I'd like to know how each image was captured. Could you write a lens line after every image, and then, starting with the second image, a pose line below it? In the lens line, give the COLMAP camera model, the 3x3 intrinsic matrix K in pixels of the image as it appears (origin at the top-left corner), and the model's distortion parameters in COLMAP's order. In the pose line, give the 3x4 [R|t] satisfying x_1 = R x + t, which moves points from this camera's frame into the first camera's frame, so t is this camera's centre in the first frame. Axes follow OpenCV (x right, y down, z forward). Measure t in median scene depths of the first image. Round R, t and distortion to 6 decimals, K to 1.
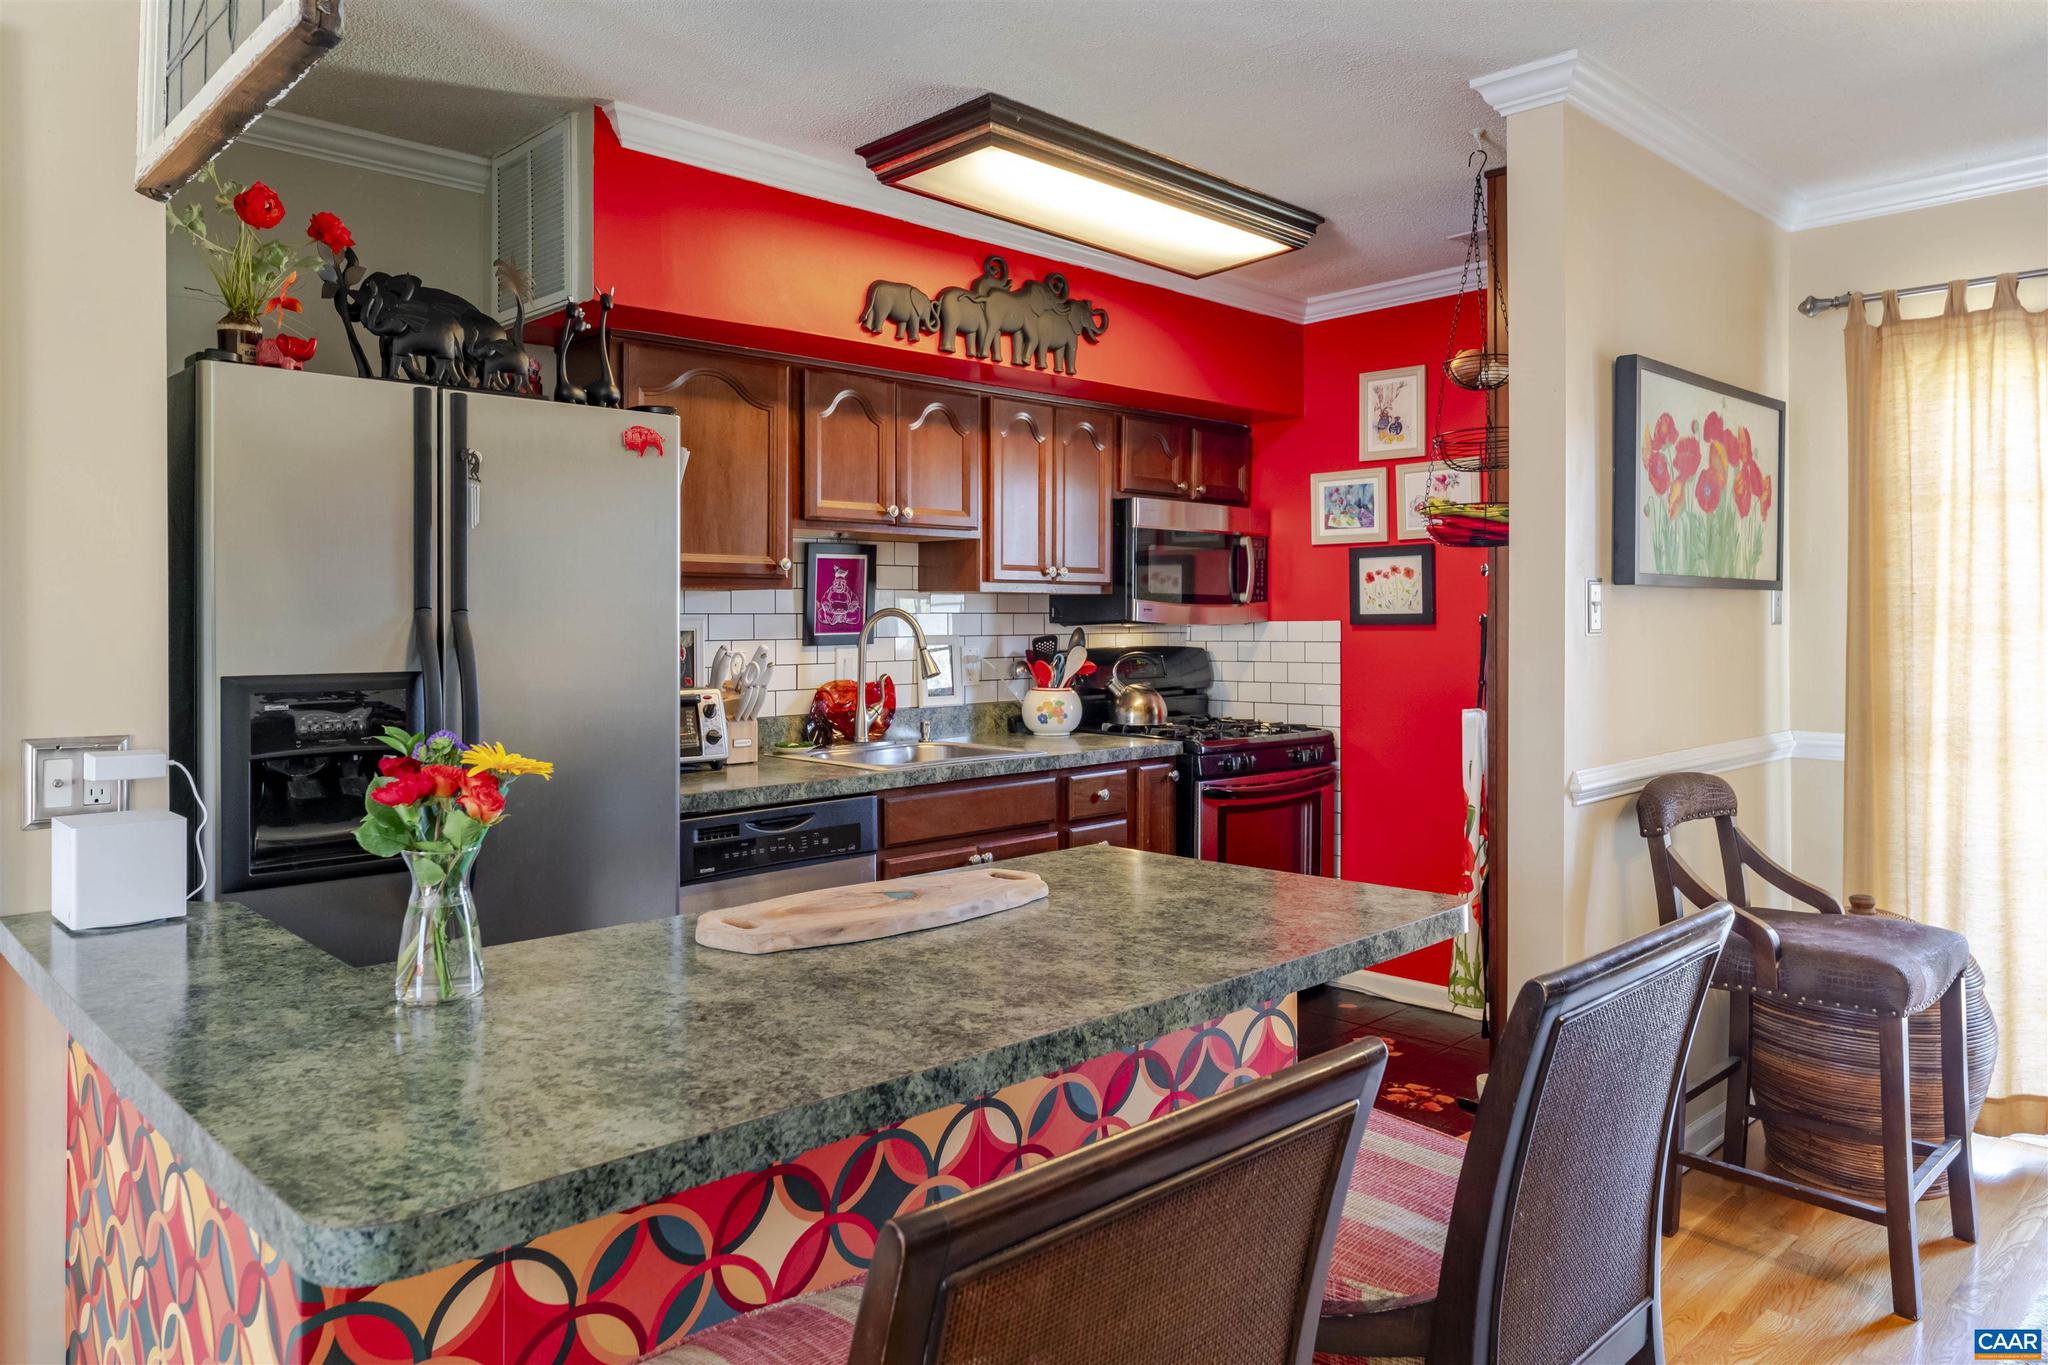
lens RADIAL K [[1319.4, 0, 790.5], [0, 1319.4, 671.3], [0, 0, 1]] dist [0.003080, 0.001462]
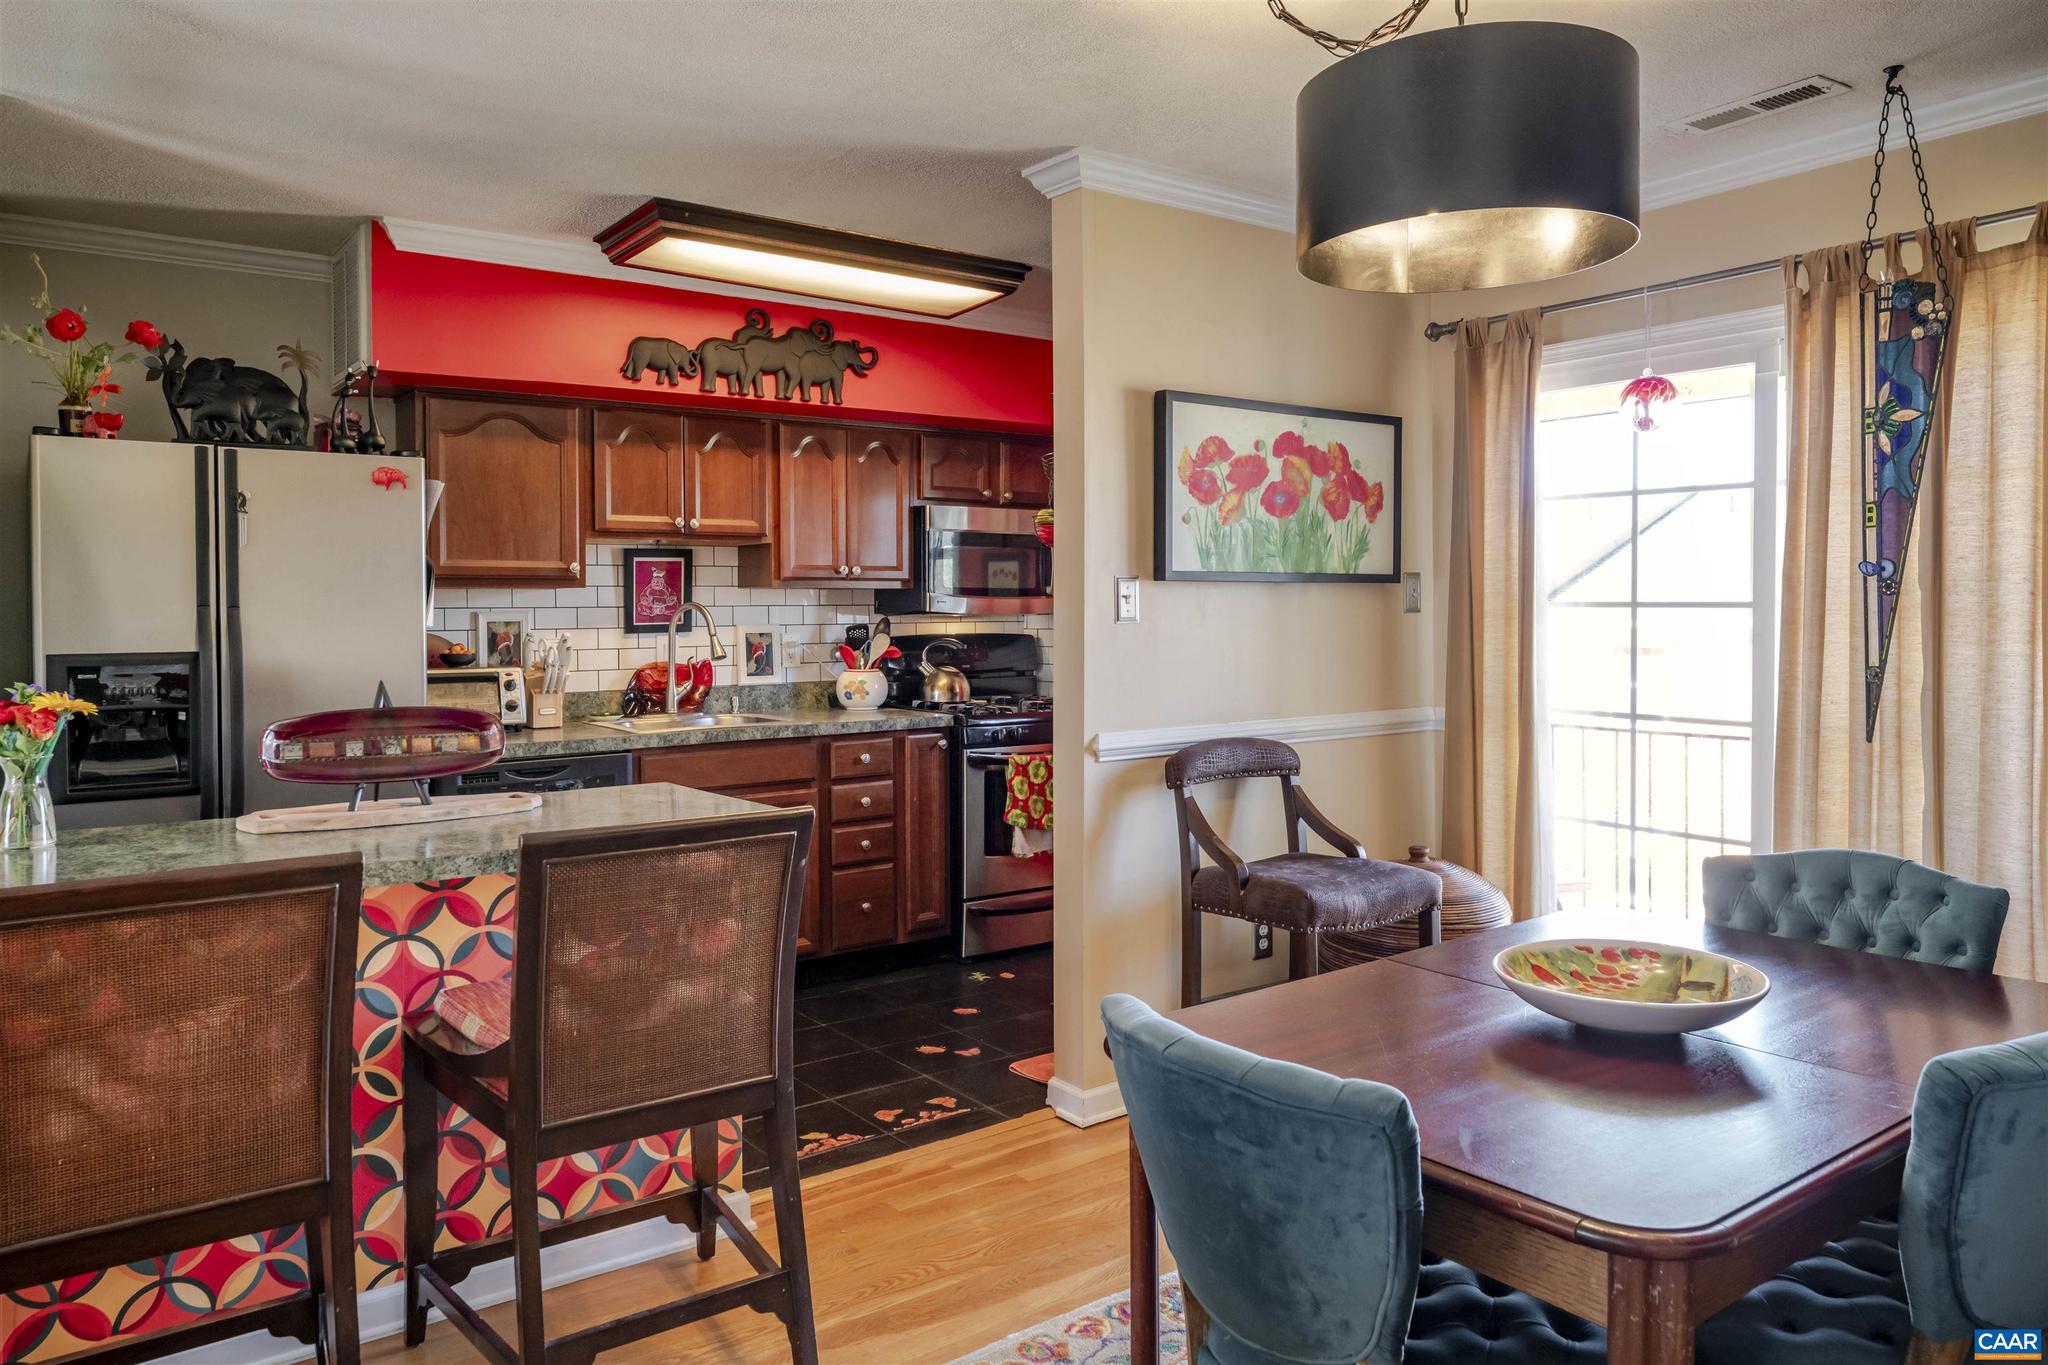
lens RADIAL K [[1305.8, 0, 786.3], [0, 1305.8, 680.0], [0, 0, 1]] dist [0.001253, 0.000846]
pose [[0.988501, 0.003551, -0.151173, 0.330258], [-0.001351, 0.999892, 0.014654, 0.005658], [0.151209, -0.014281, 0.988399, -0.162689]]
